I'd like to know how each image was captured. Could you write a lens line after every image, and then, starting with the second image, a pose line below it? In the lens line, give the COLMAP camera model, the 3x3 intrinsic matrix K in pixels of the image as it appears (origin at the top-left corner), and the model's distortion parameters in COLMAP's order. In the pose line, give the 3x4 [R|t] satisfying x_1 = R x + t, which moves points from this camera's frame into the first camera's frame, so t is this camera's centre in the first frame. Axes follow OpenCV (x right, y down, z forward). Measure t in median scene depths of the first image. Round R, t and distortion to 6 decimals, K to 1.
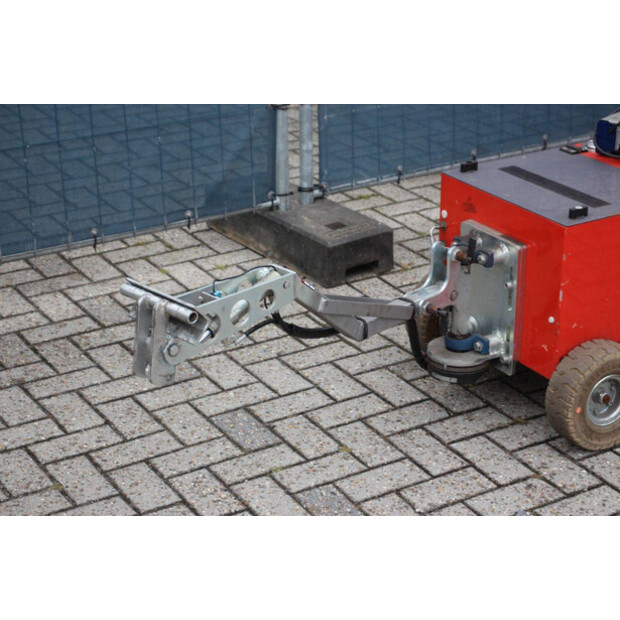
lens RADIAL K [[1476.1, 0, 312.9], [0, 1476.1, 307.1], [0, 0, 1]] dist [0.402524, 0.000000]
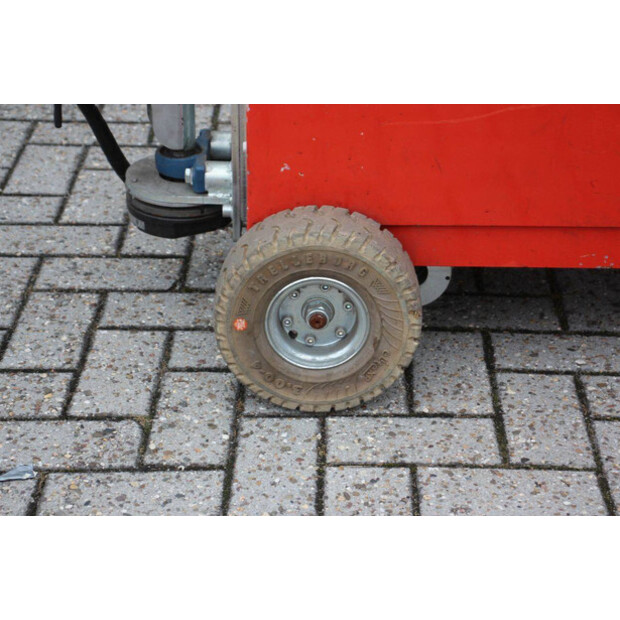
lens RADIAL K [[1476.1, 0, 311.9], [0, 1476.1, 311.2], [0, 0, 1]] dist [0.402524, 0.000000]
pose [[0.850720, 0.266742, -0.452906, 0.413980], [-0.218500, 0.963151, 0.156835, -0.022115], [0.478051, -0.034463, 0.877656, 0.528346]]
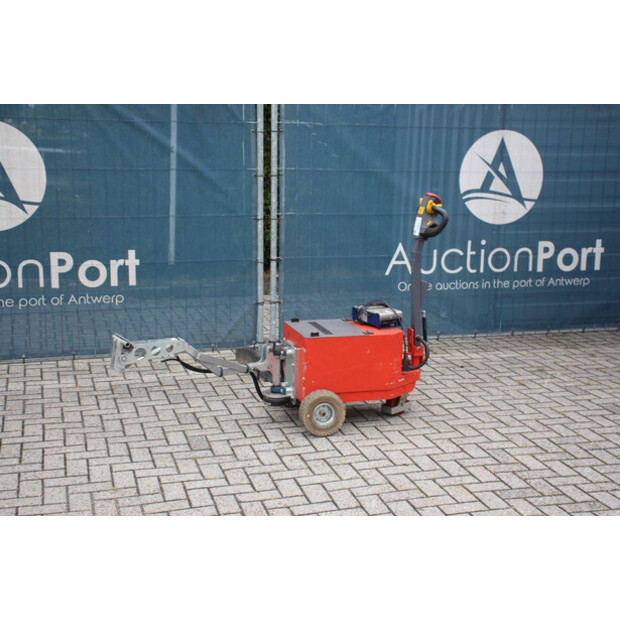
lens RADIAL K [[945.9, 0, 312.2], [0, 945.9, 313.6], [0, 0, 1]] dist [0.126880, 0.000000]
pose [[0.968236, 0.065563, -0.241289, 0.514155], [-0.114118, 0.974514, -0.193132, 0.192073], [0.222477, 0.214533, 0.951041, -0.456550]]
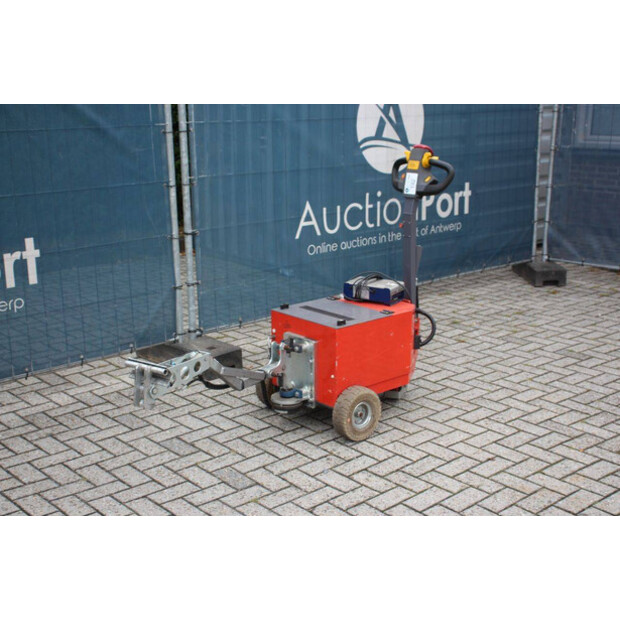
lens RADIAL K [[905.3, 0, 311.9], [0, 905.3, 312.0], [0, 0, 1]] dist [0.105528, 0.000000]
pose [[0.982818, -0.046248, 0.178691, -0.079008], [0.071255, 0.988119, -0.136171, 0.083436], [-0.170271, 0.146564, 0.974437, -0.193298]]
